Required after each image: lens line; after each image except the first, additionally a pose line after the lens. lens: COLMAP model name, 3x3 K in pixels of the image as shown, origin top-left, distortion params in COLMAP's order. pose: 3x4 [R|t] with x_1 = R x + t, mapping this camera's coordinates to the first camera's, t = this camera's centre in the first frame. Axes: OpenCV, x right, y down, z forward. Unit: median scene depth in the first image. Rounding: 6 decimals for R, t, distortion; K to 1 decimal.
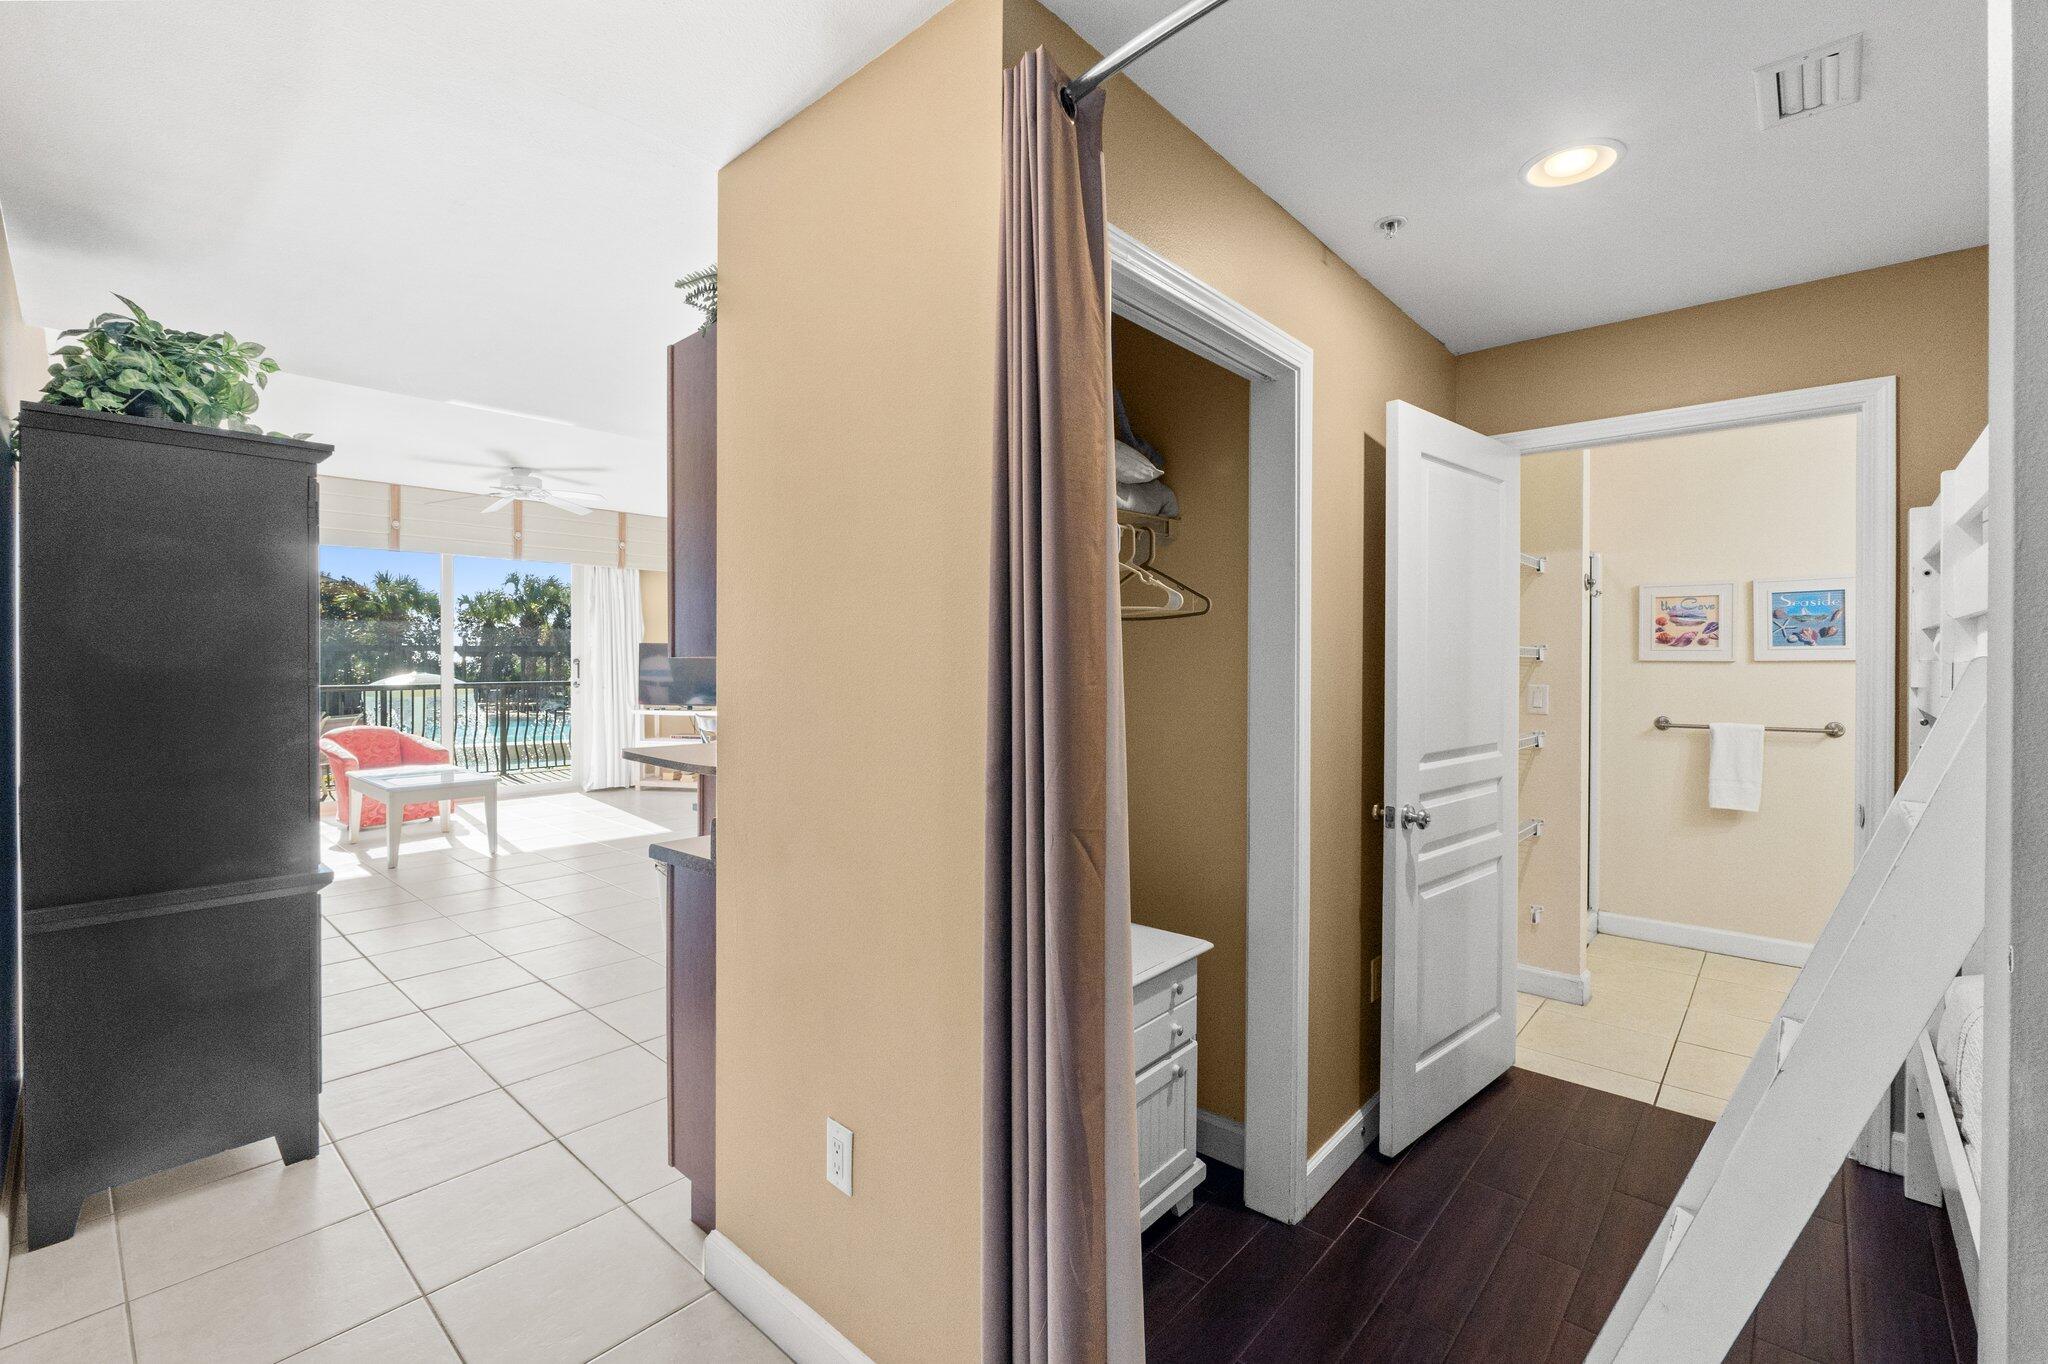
lens RADIAL K [[884.1, 0, 994.9], [0, 884.1, 666.6], [0, 0, 1]] dist [-0.004118, 0.000496]
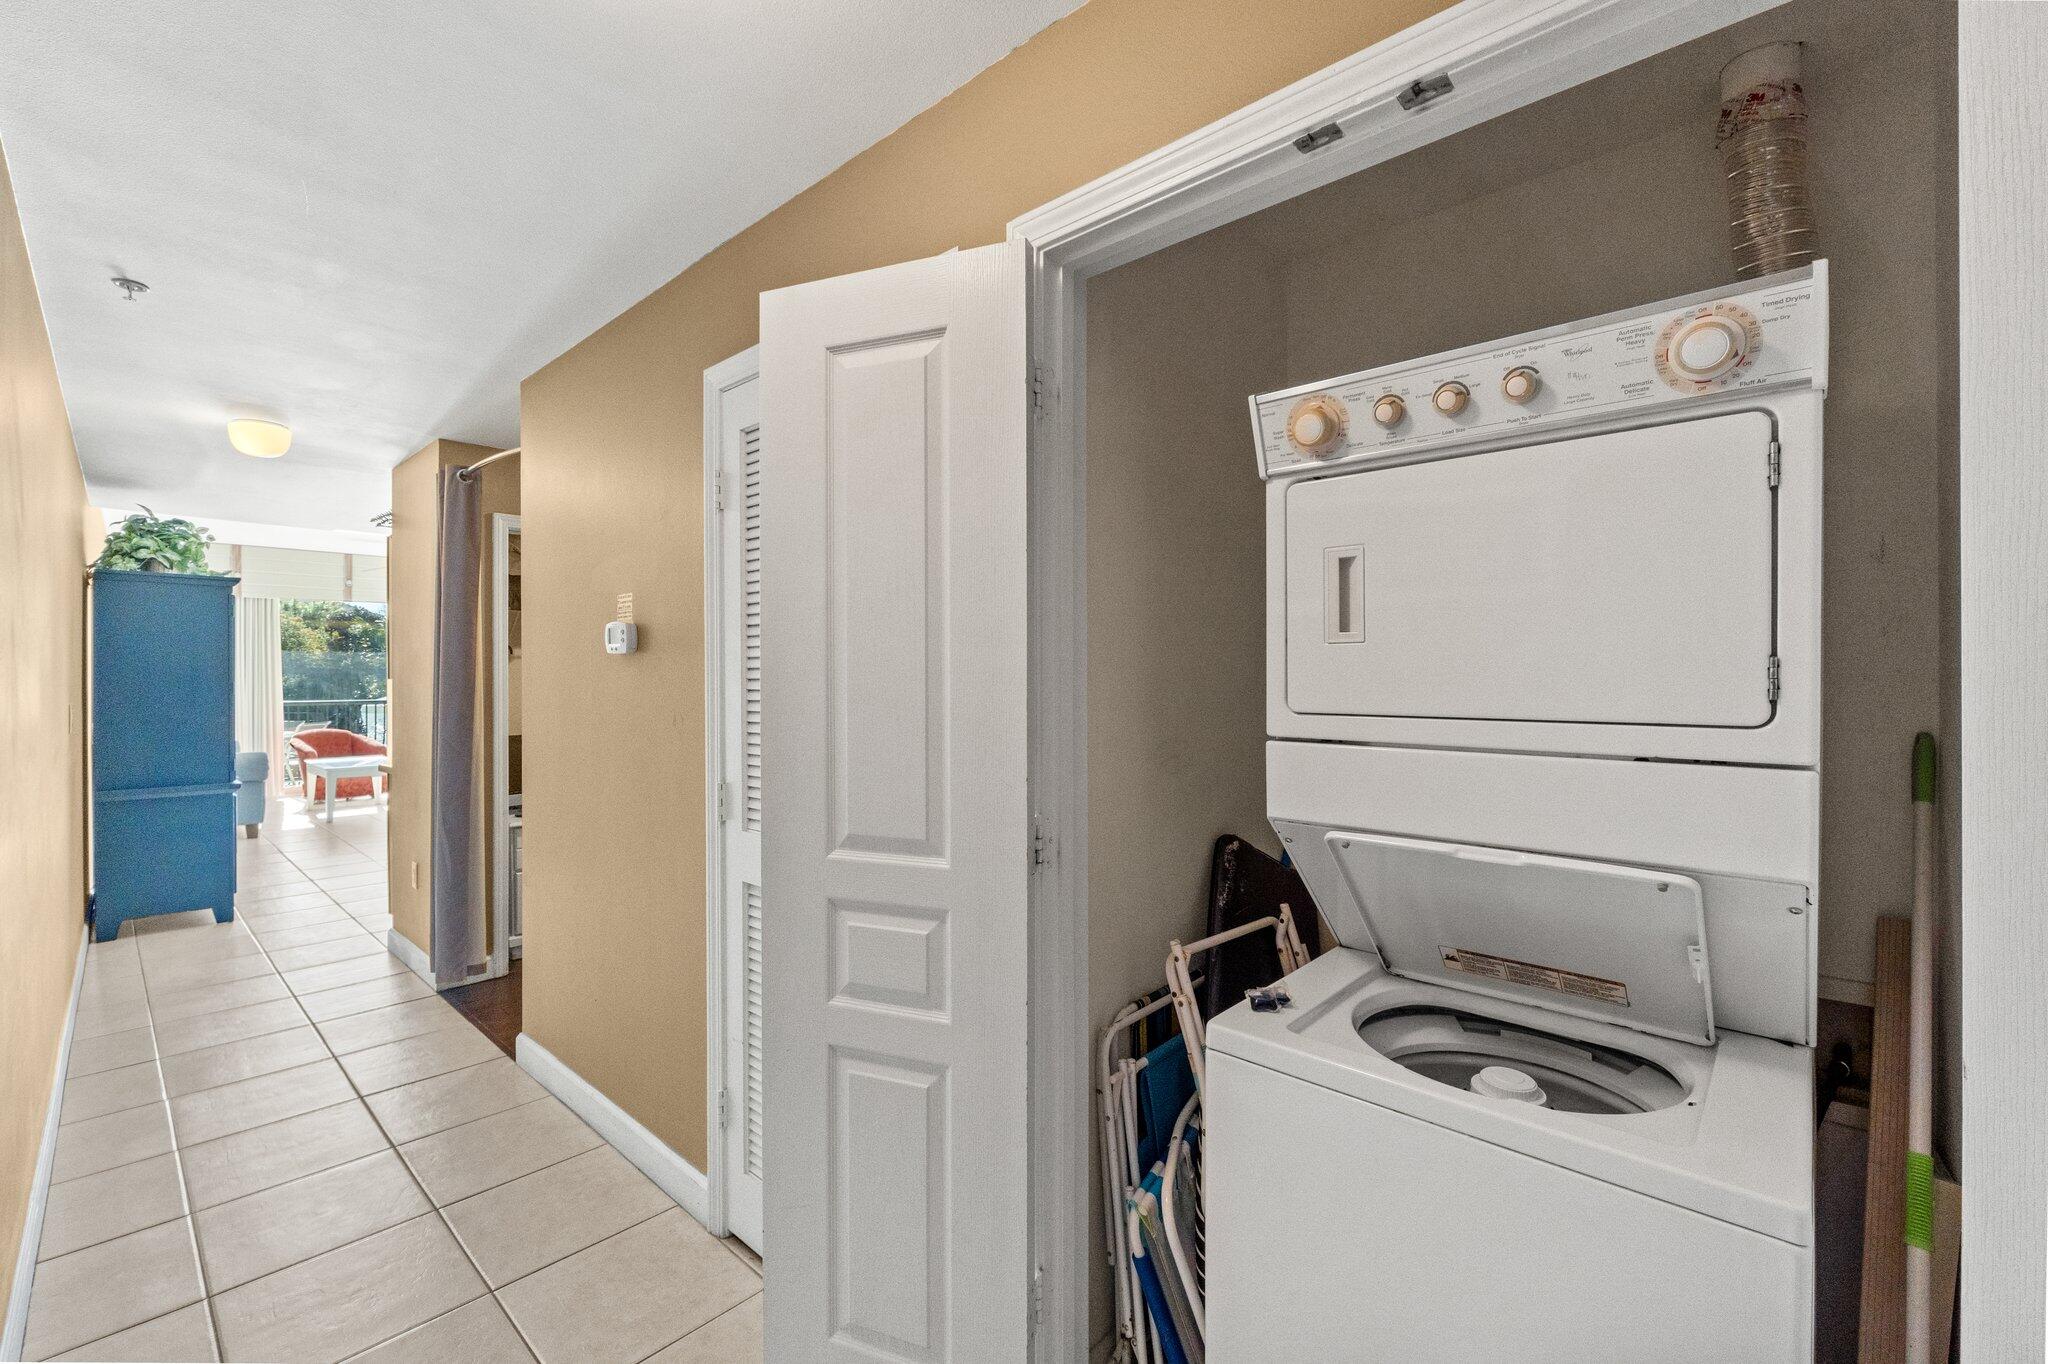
lens RADIAL K [[884.1, 0, 1027.4], [0, 884.1, 678.6], [0, 0, 1]] dist [-0.004118, 0.000496]
pose [[0.999973, -0.006377, -0.003655, 1.124855], [0.006348, 0.999948, -0.007949, 0.016350], [0.003705, 0.007926, 0.999962, -1.084035]]
